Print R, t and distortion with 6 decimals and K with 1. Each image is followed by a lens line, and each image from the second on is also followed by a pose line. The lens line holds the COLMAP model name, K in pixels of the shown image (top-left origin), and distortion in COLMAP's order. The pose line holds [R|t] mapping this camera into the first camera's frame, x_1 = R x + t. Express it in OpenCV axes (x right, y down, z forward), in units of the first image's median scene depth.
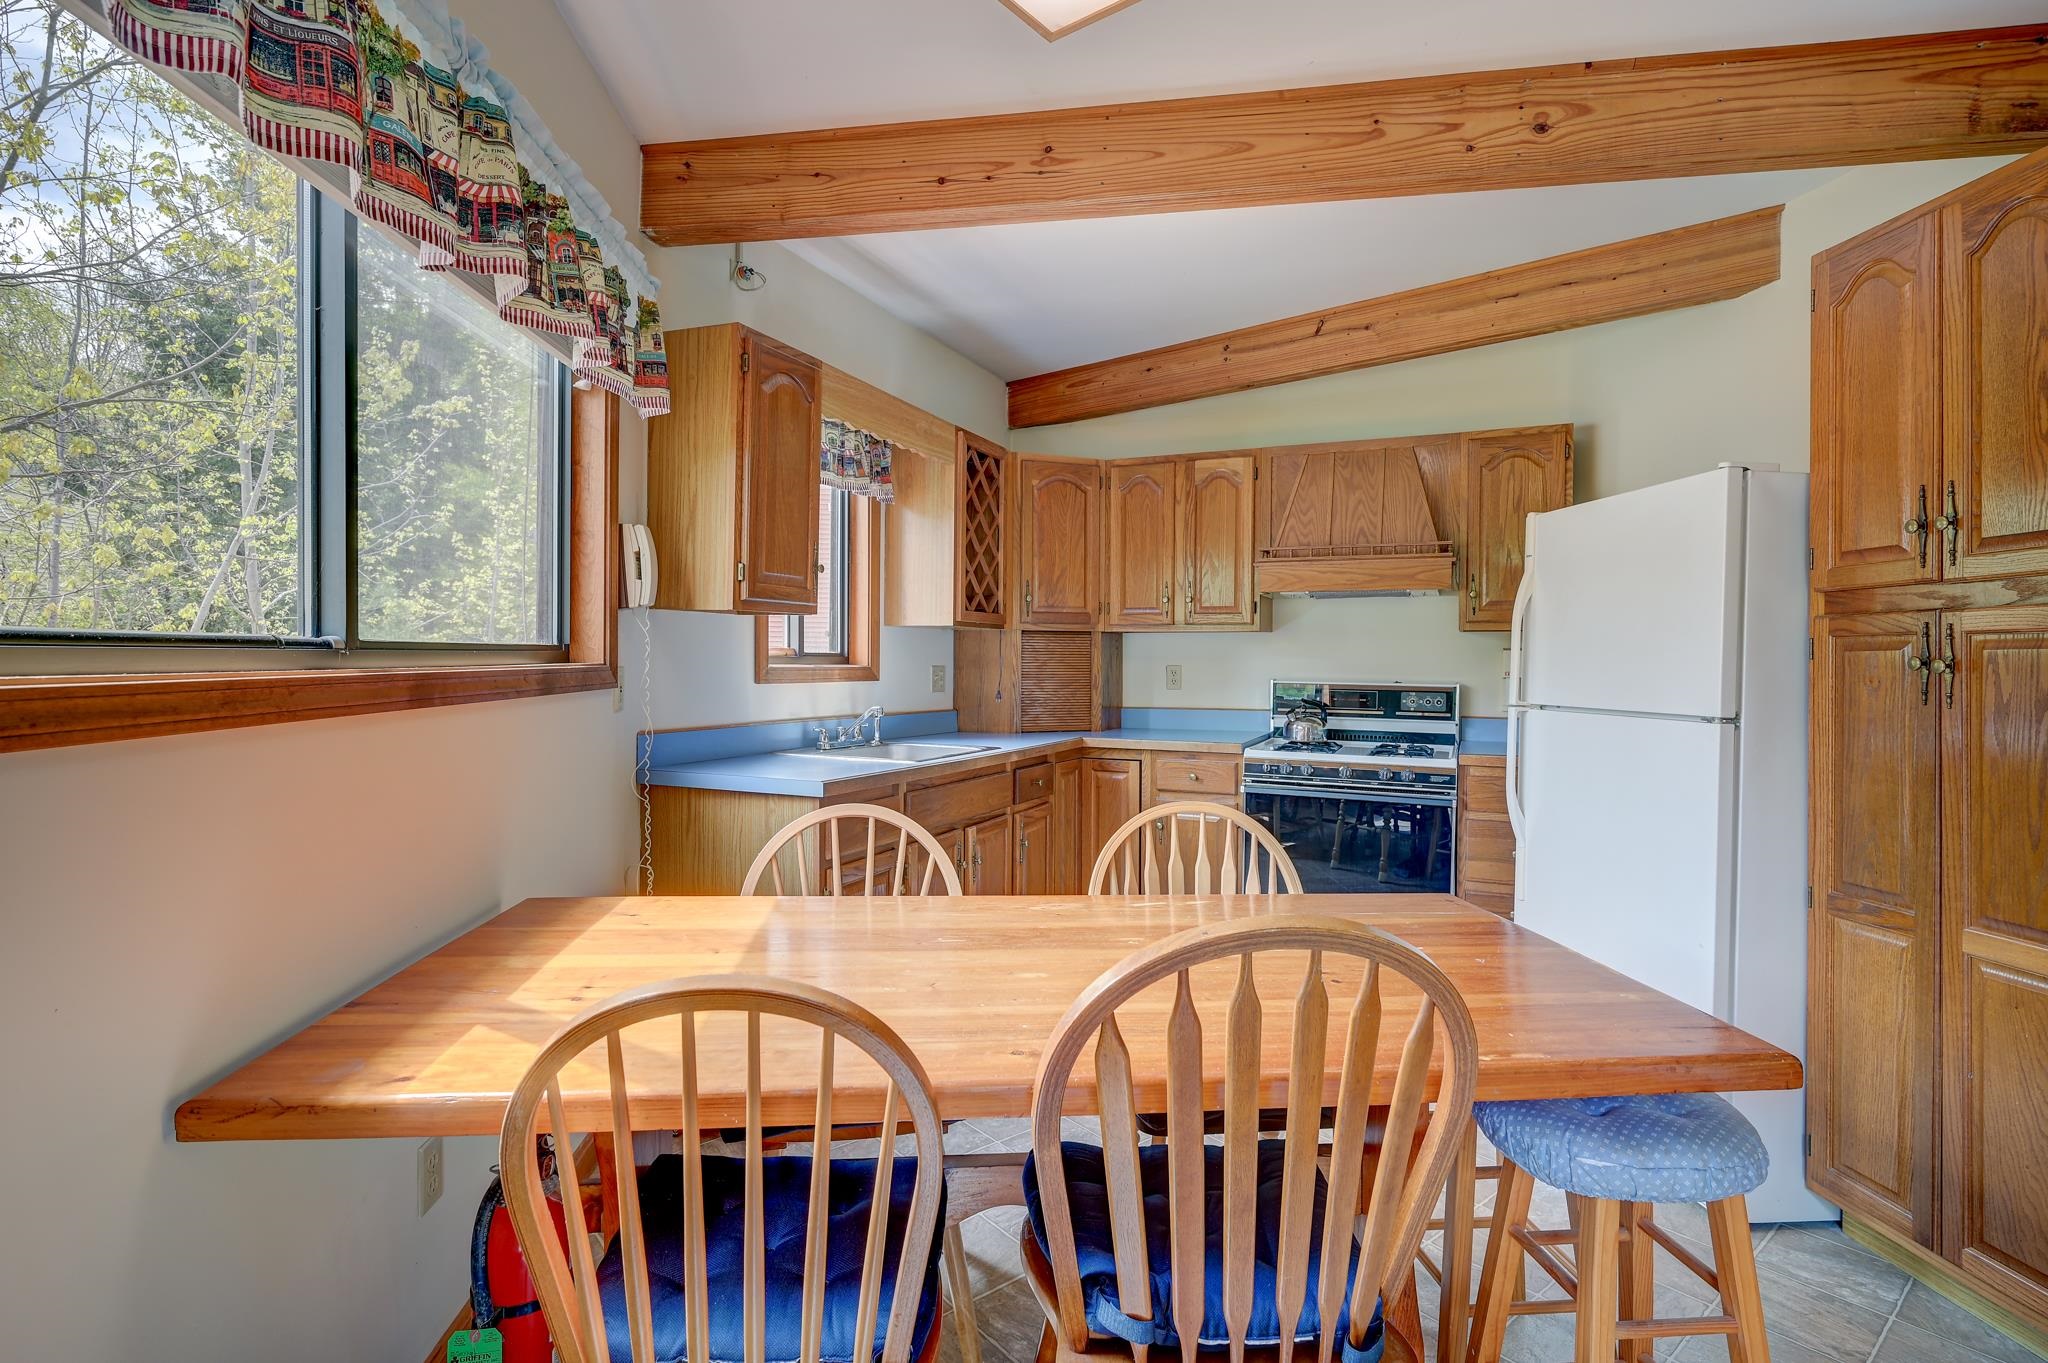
lens RADIAL K [[1016.6, 0, 1029.1], [0, 1016.6, 680.3], [0, 0, 1]] dist [-0.004438, 0.003203]
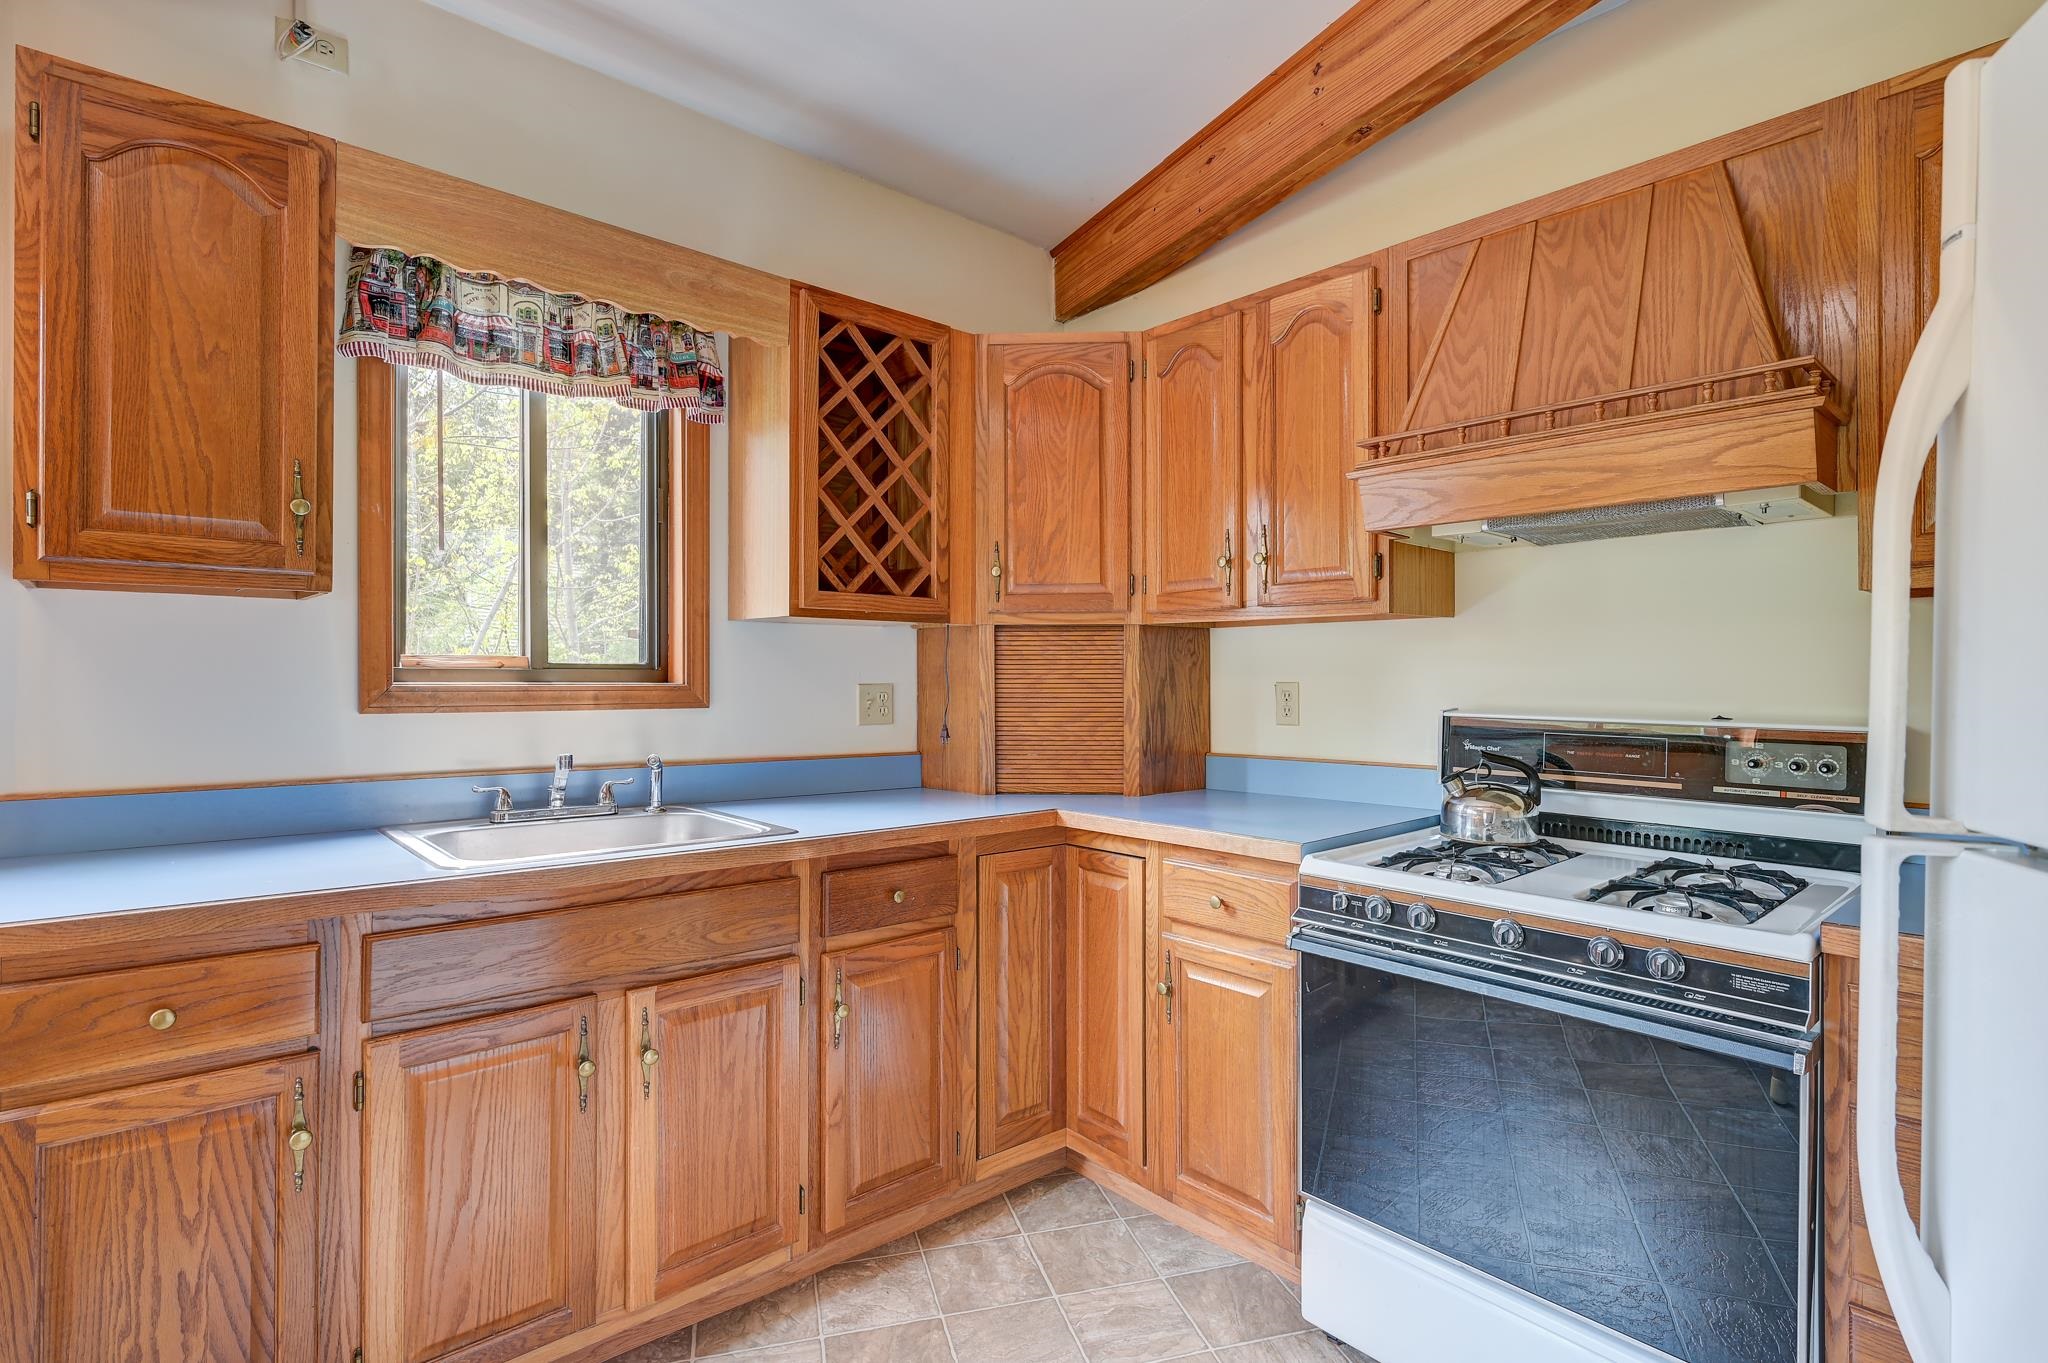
lens RADIAL K [[1016.6, 0, 1018.3], [0, 1016.6, 678.5], [0, 0, 1]] dist [-0.004438, 0.003203]
pose [[0.911089, -0.004256, -0.412189, 0.267482], [-0.004092, 0.999804, -0.019370, -0.005870], [0.412190, 0.019334, 0.910893, 0.471973]]
